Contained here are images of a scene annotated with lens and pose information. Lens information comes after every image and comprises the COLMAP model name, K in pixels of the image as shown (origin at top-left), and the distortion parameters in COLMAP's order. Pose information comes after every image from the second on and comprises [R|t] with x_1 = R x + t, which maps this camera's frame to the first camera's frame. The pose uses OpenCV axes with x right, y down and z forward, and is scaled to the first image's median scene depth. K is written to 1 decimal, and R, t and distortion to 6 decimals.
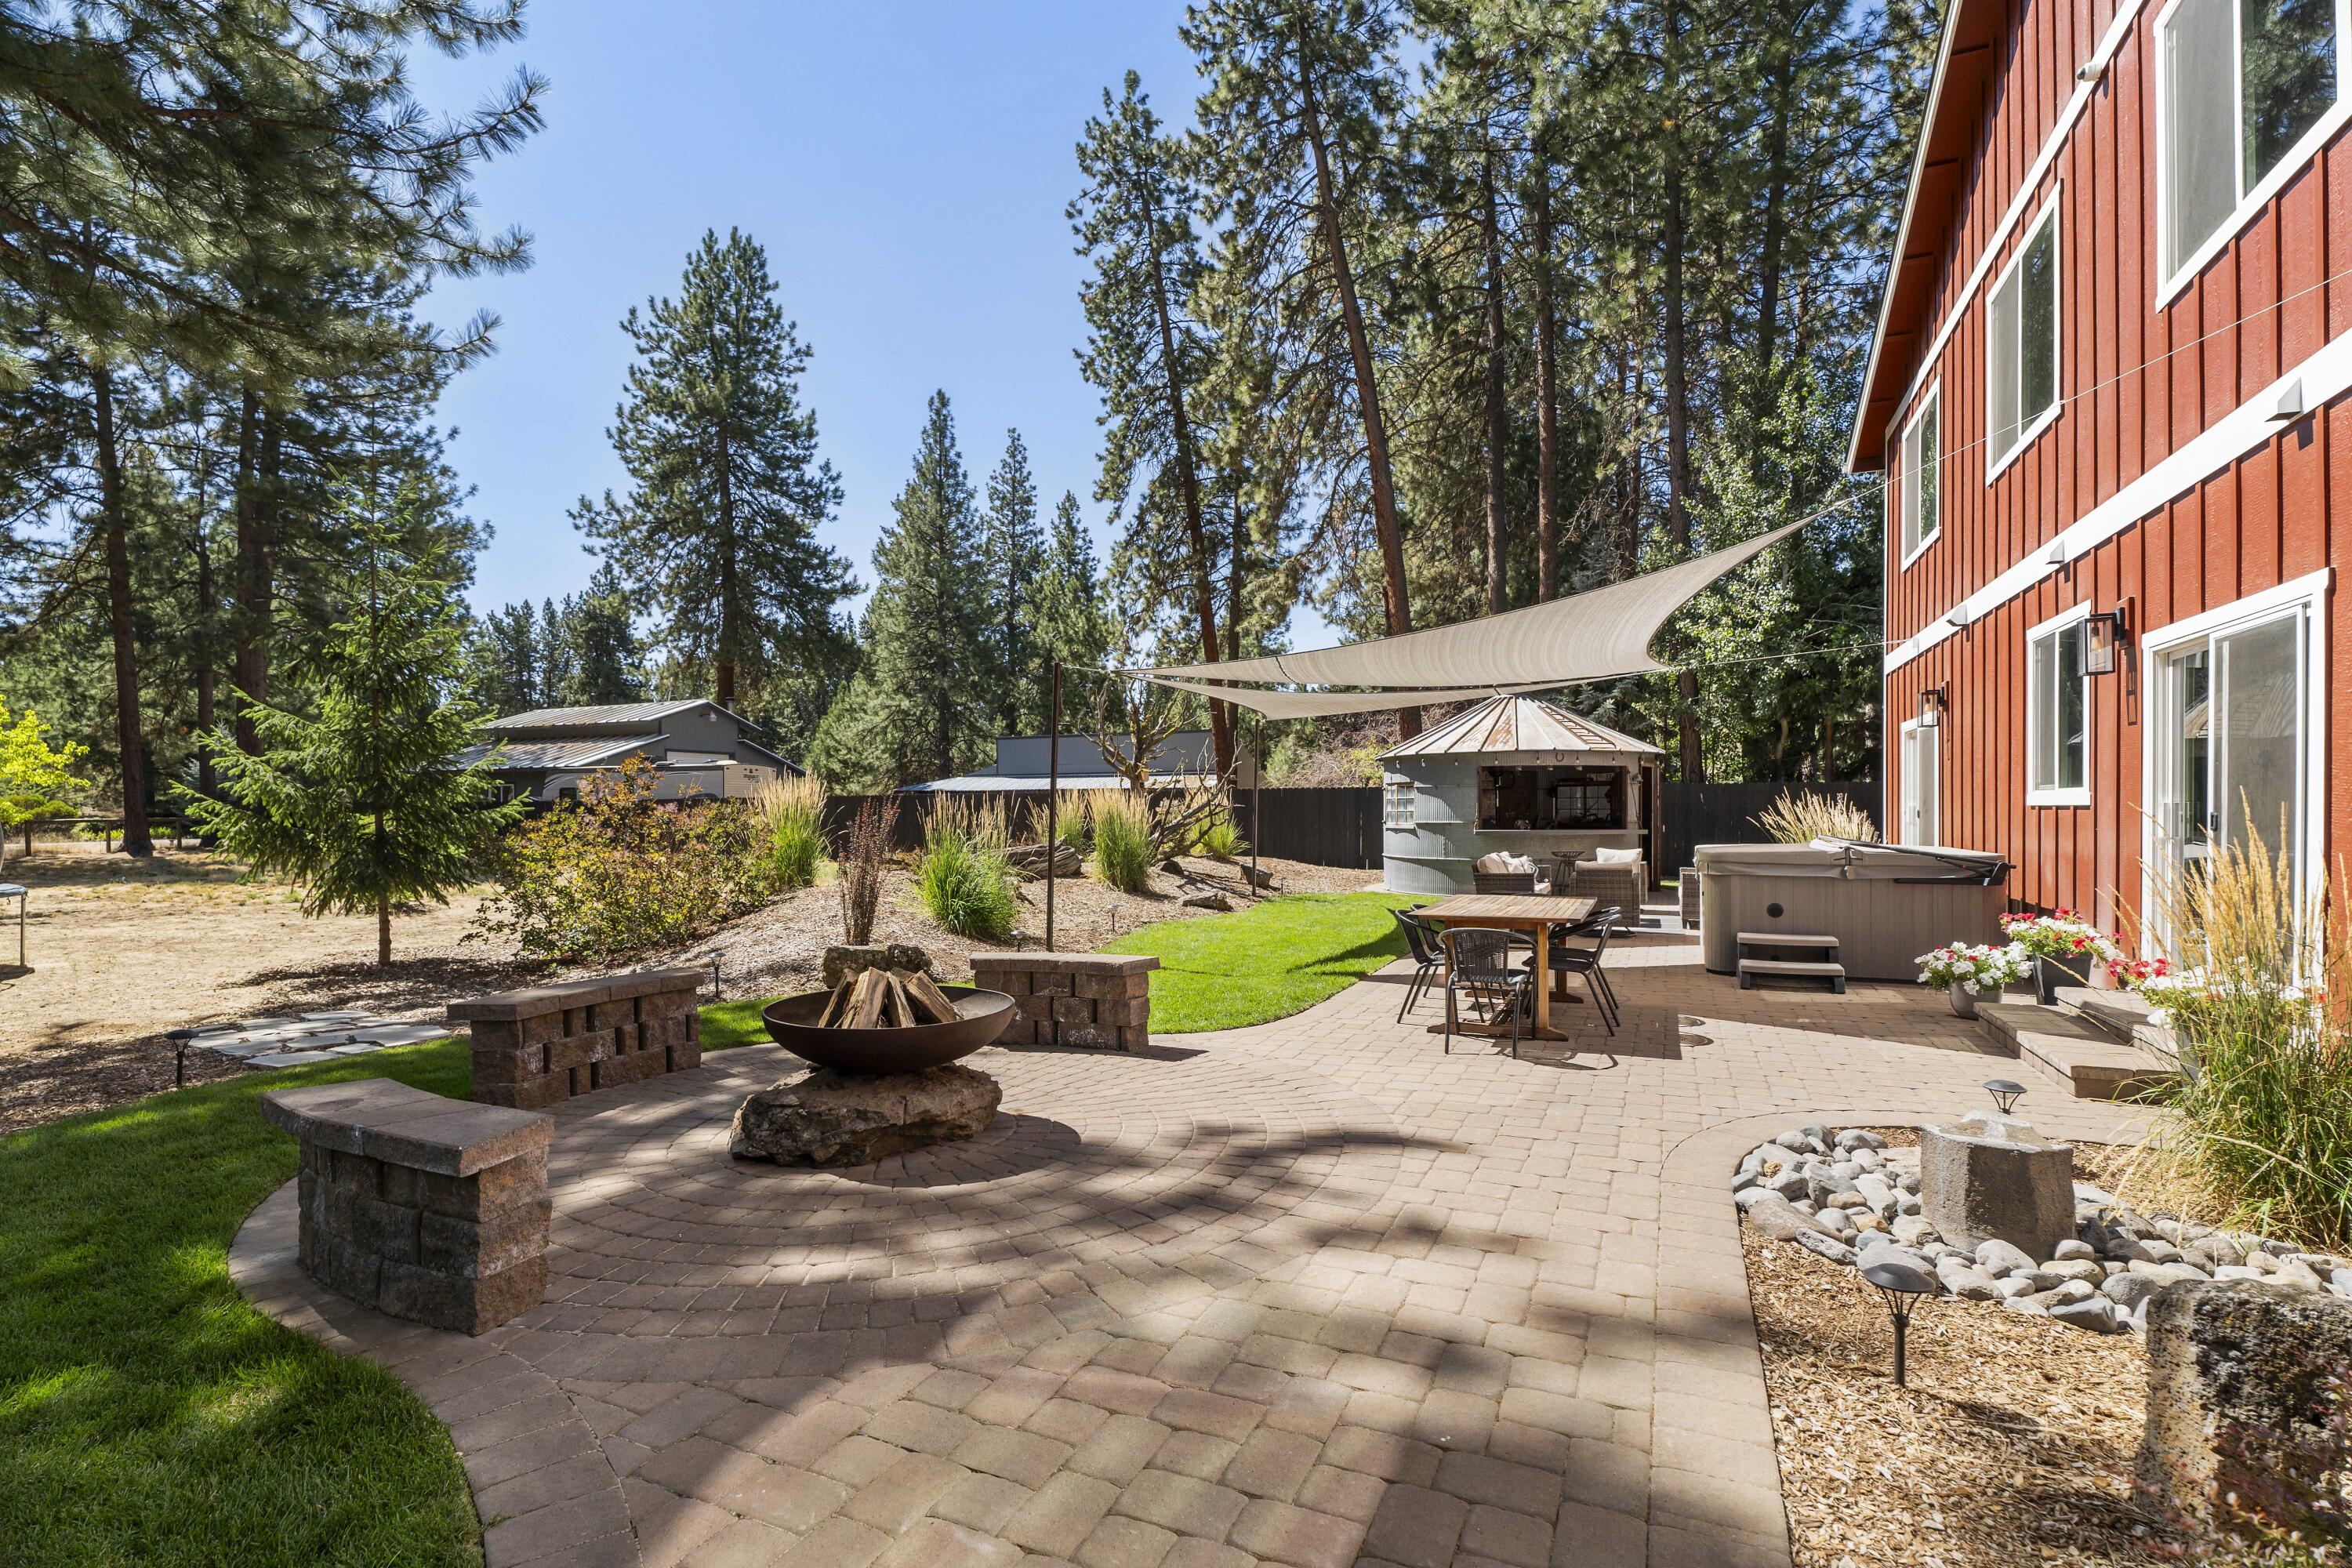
lens RADIAL K [[1092.0, 0, 1182.7], [0, 1092.0, 808.7], [0, 0, 1]] dist [-0.003580, -0.000314]
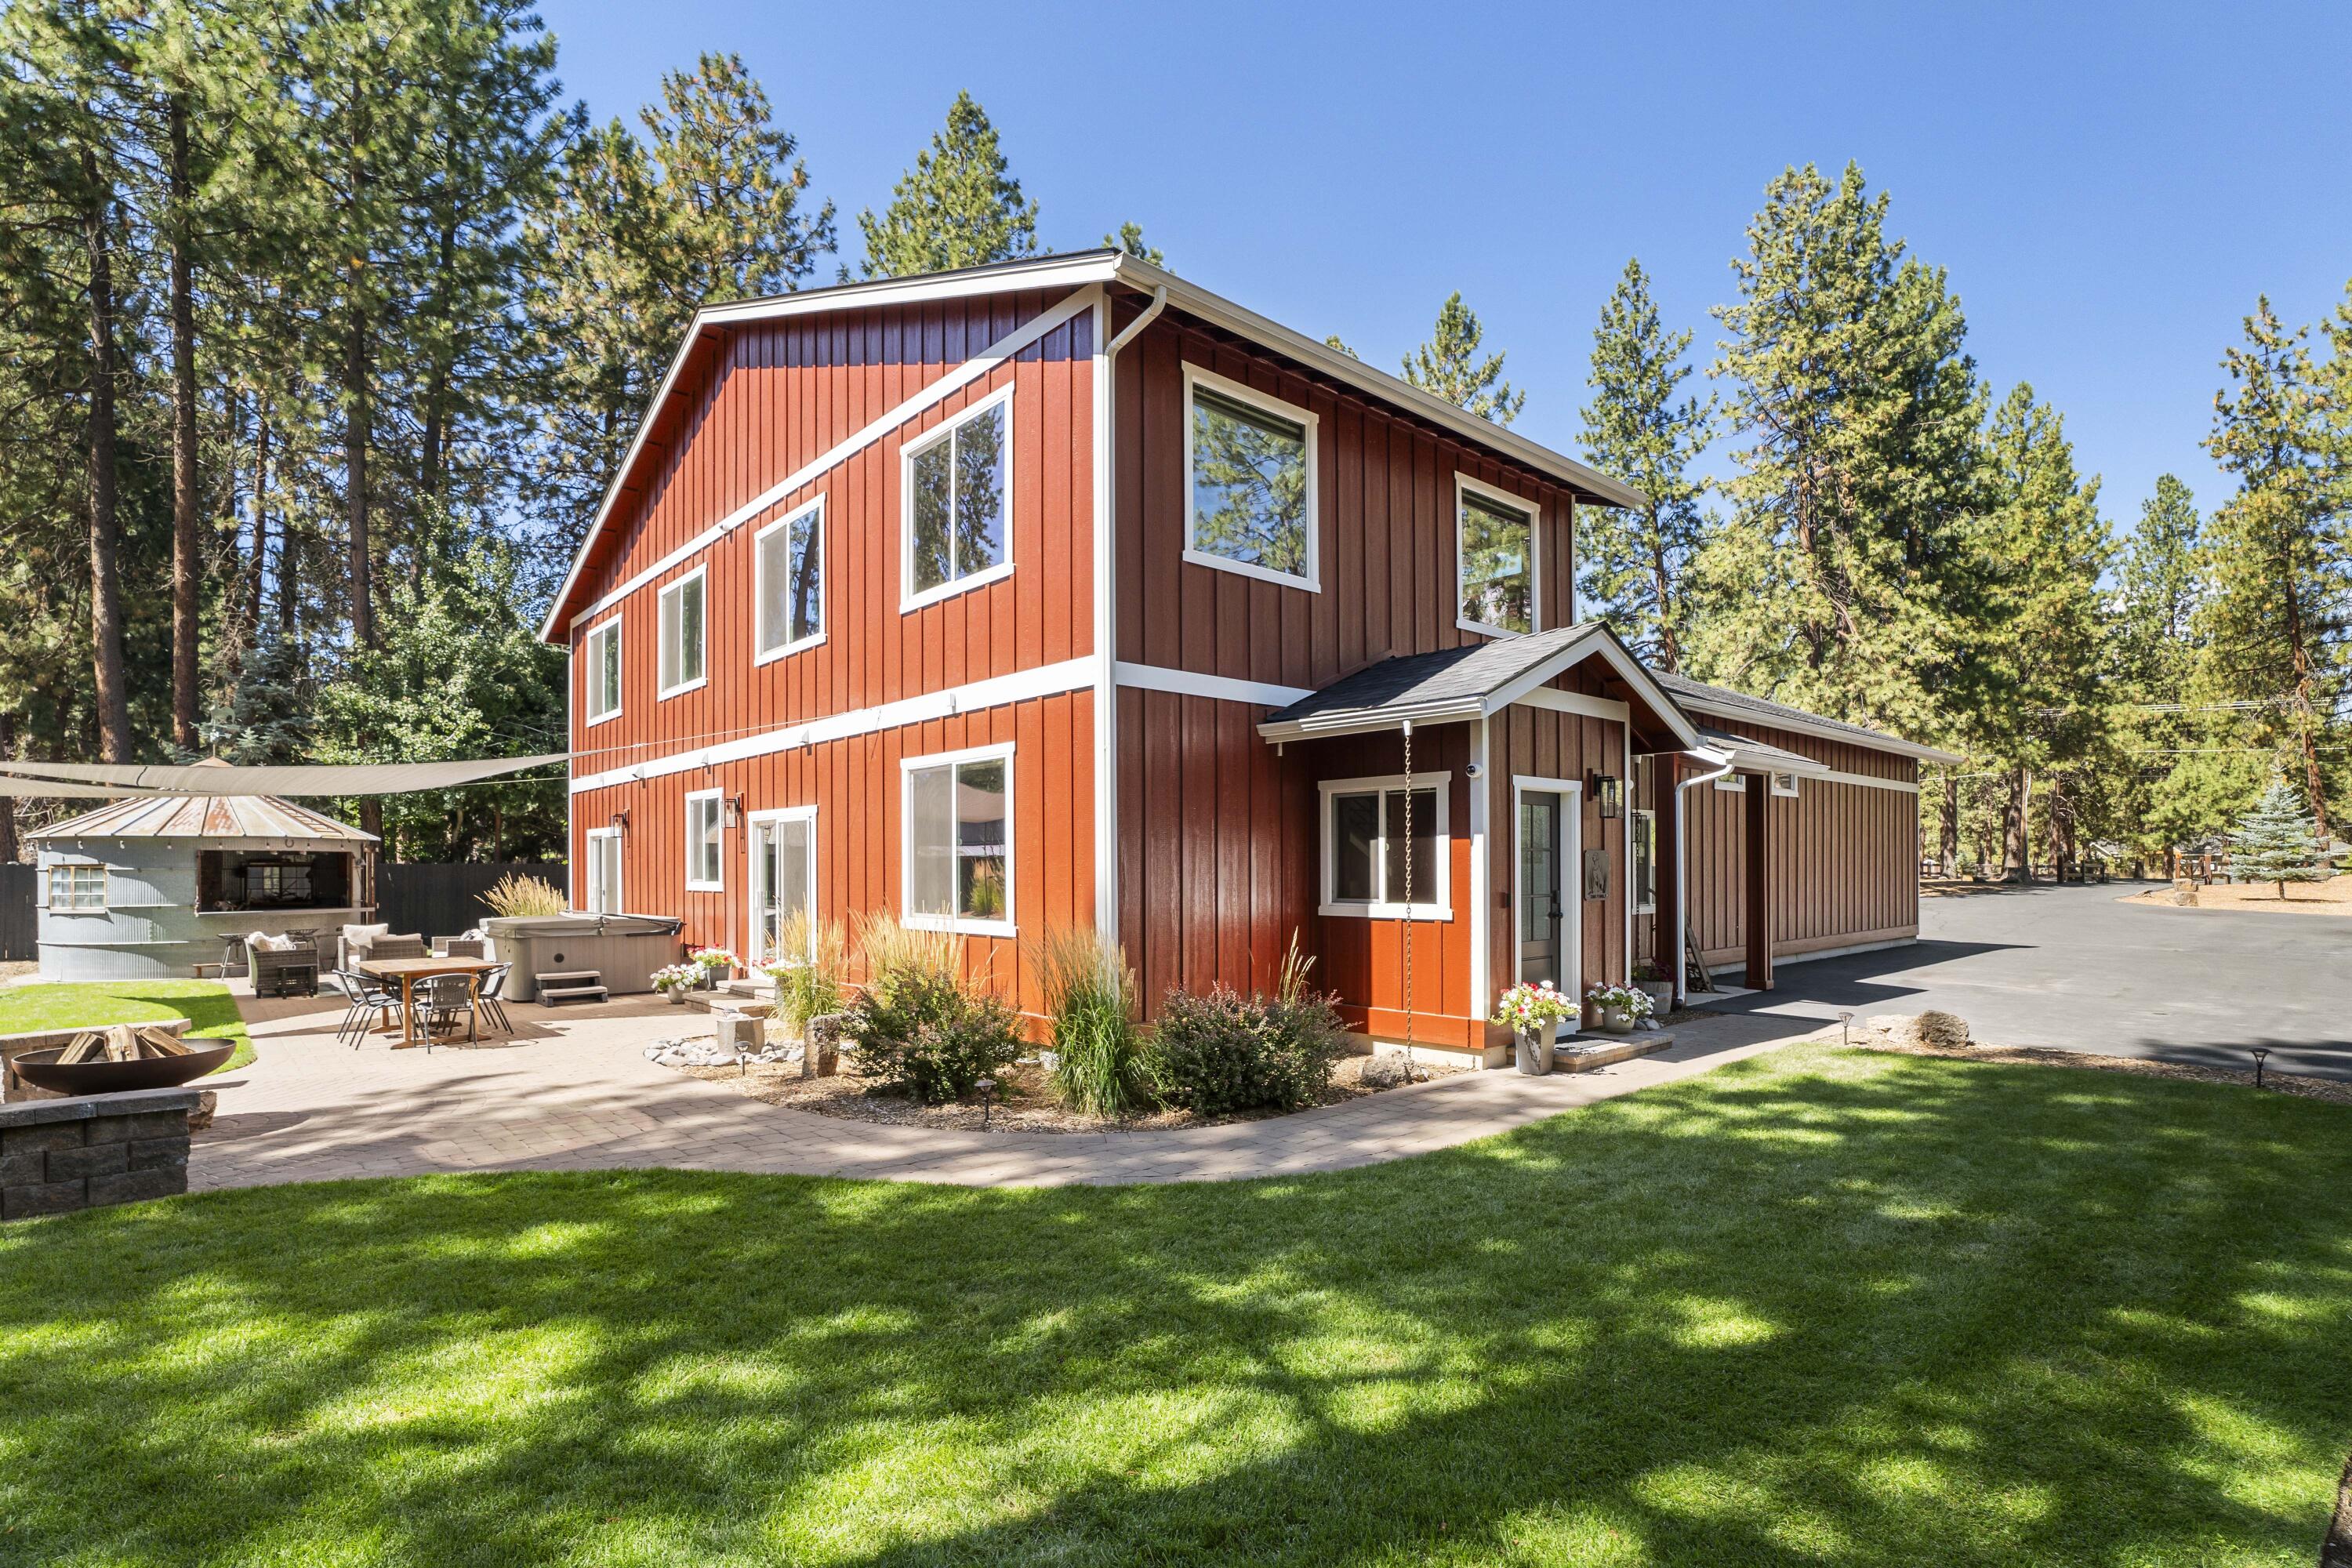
lens RADIAL K [[1110.6, 0, 1172.8], [0, 1110.6, 870.0], [0, 0, 1]] dist [-0.015675, 0.000124]
pose [[0.402545, 0.001363, 0.915399, -0.692780], [0.002303, 0.999994, -0.002502, -0.036052], [-0.915397, 0.003115, 0.402540, -0.570348]]
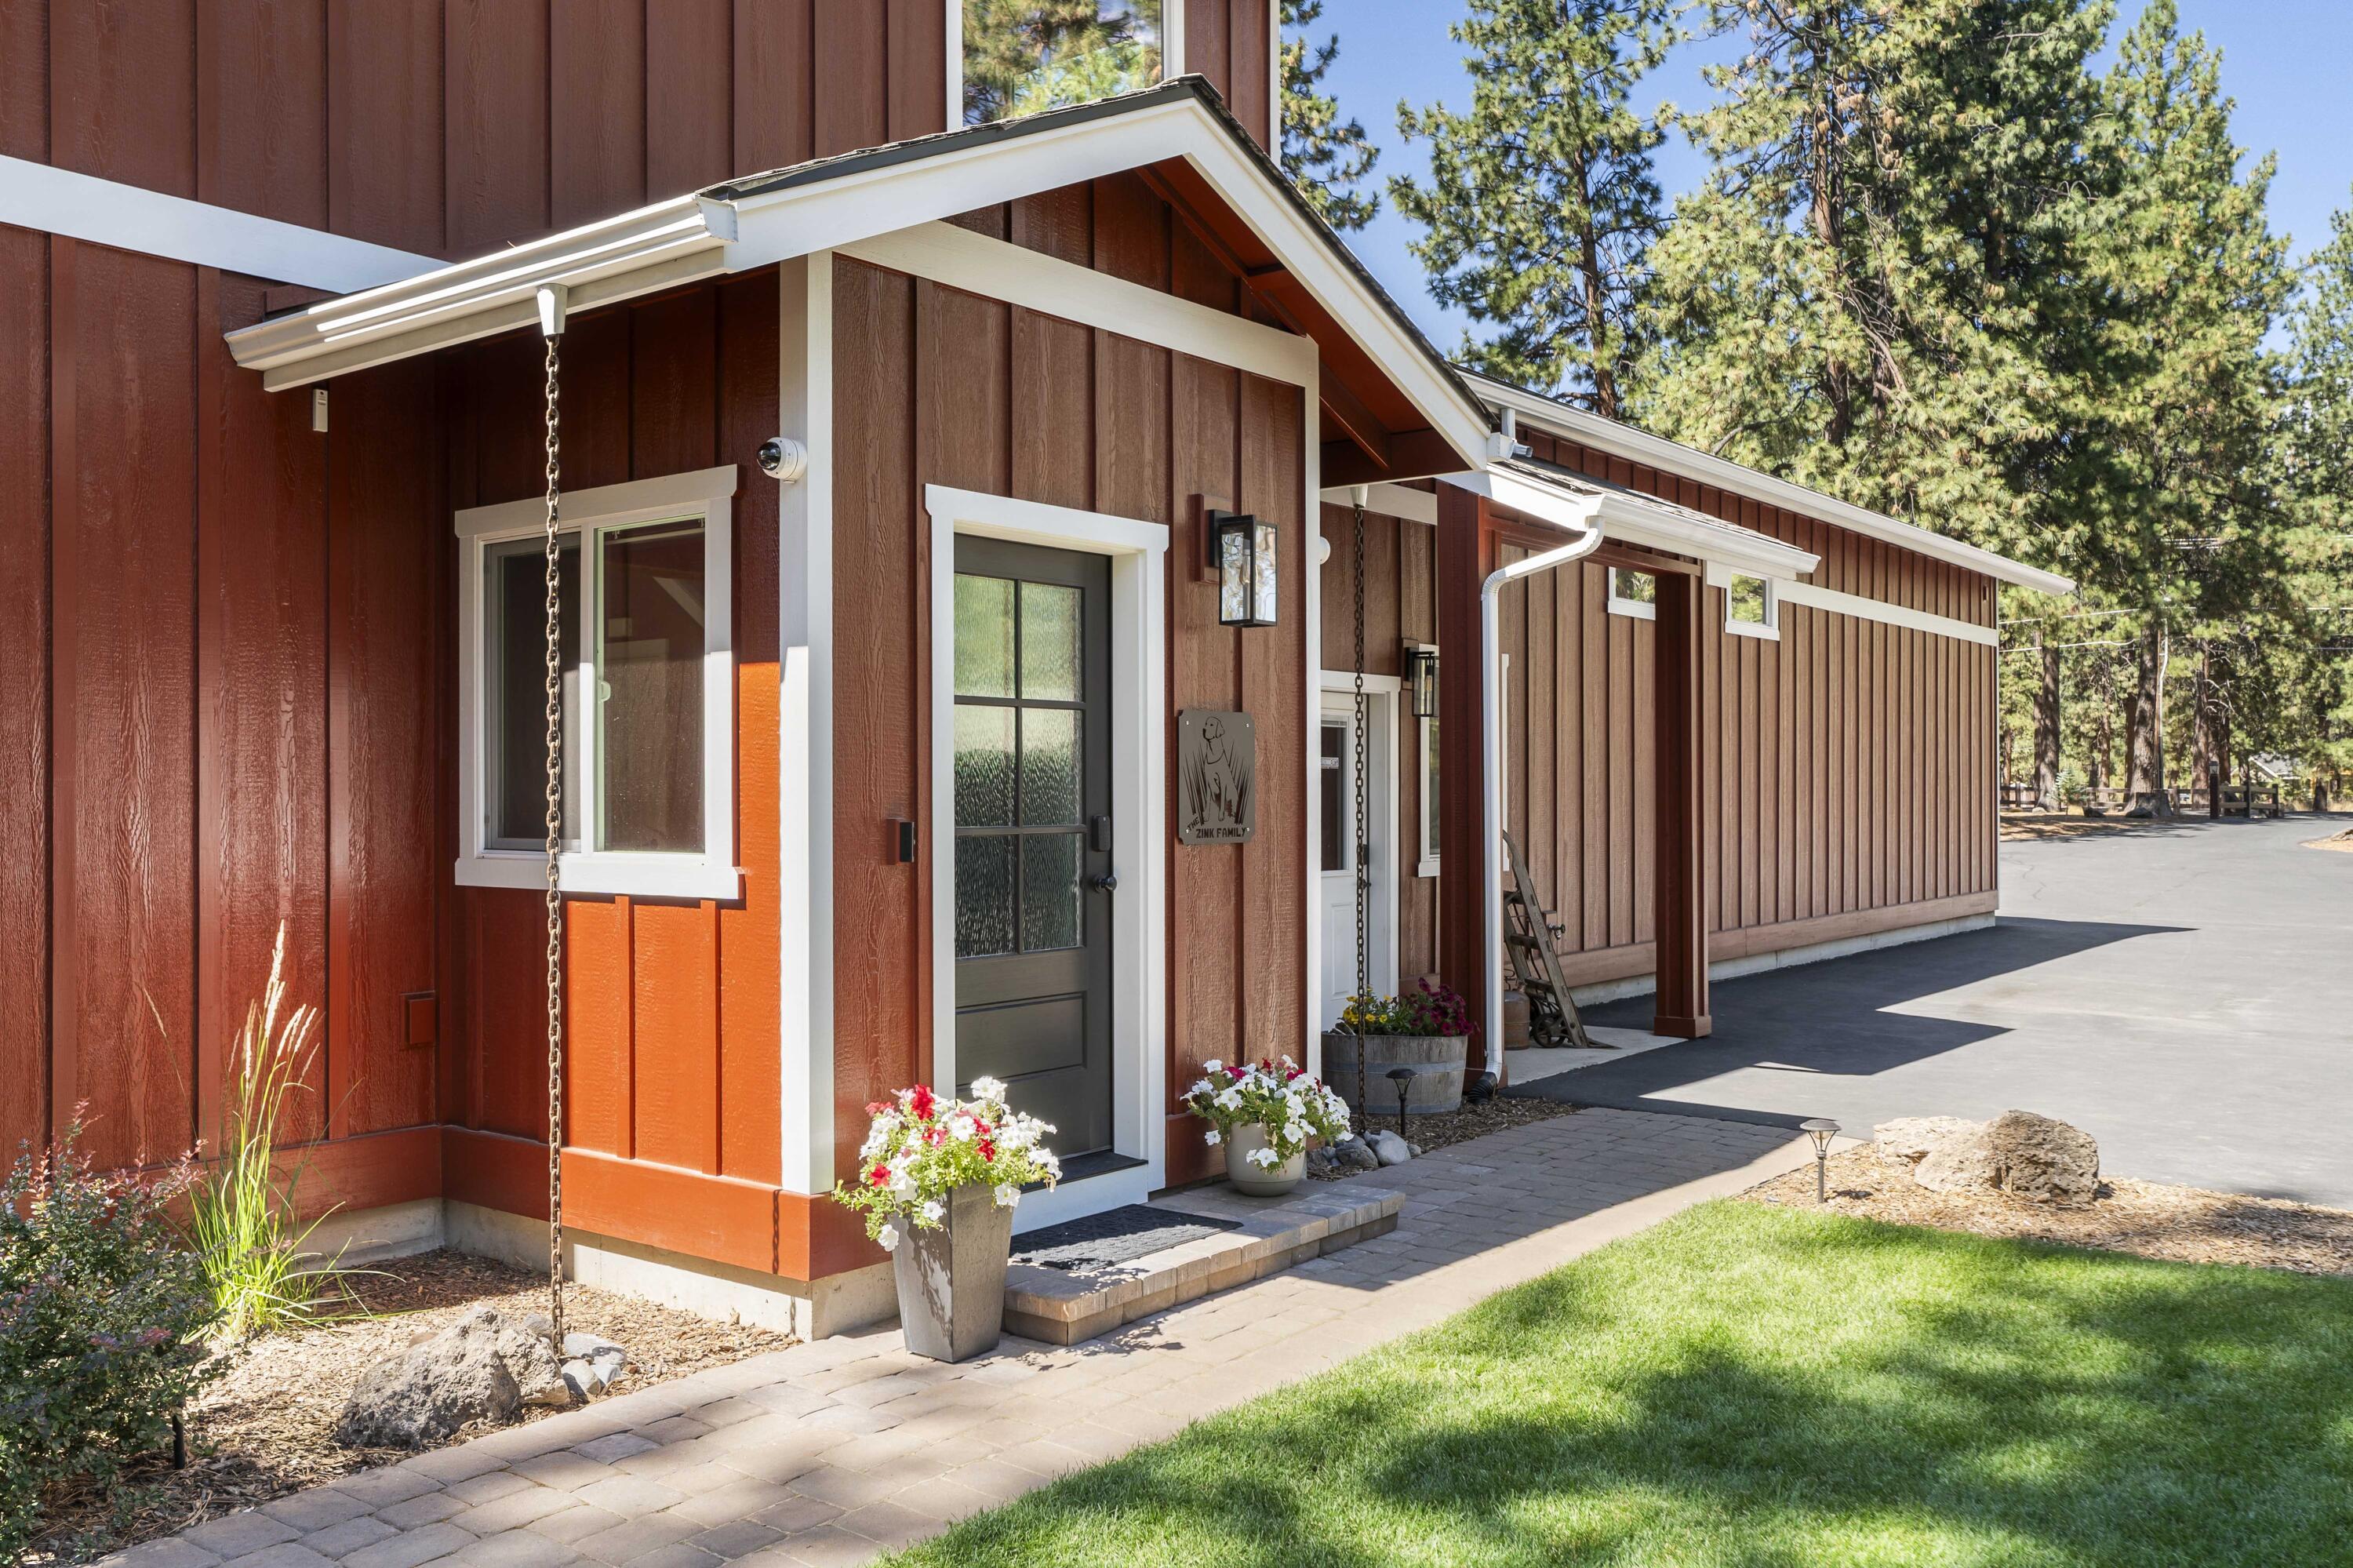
lens RADIAL K [[1921.8, 0, 1176.5], [0, 1921.8, 784.0], [0, 0, 1]] dist [-0.013133, 0.022634]
pose [[0.224559, 0.008893, 0.974420, -0.100188], [-0.000297, 0.999959, -0.009057, -0.019955], [-0.974460, 0.001744, 0.224552, -0.685975]]
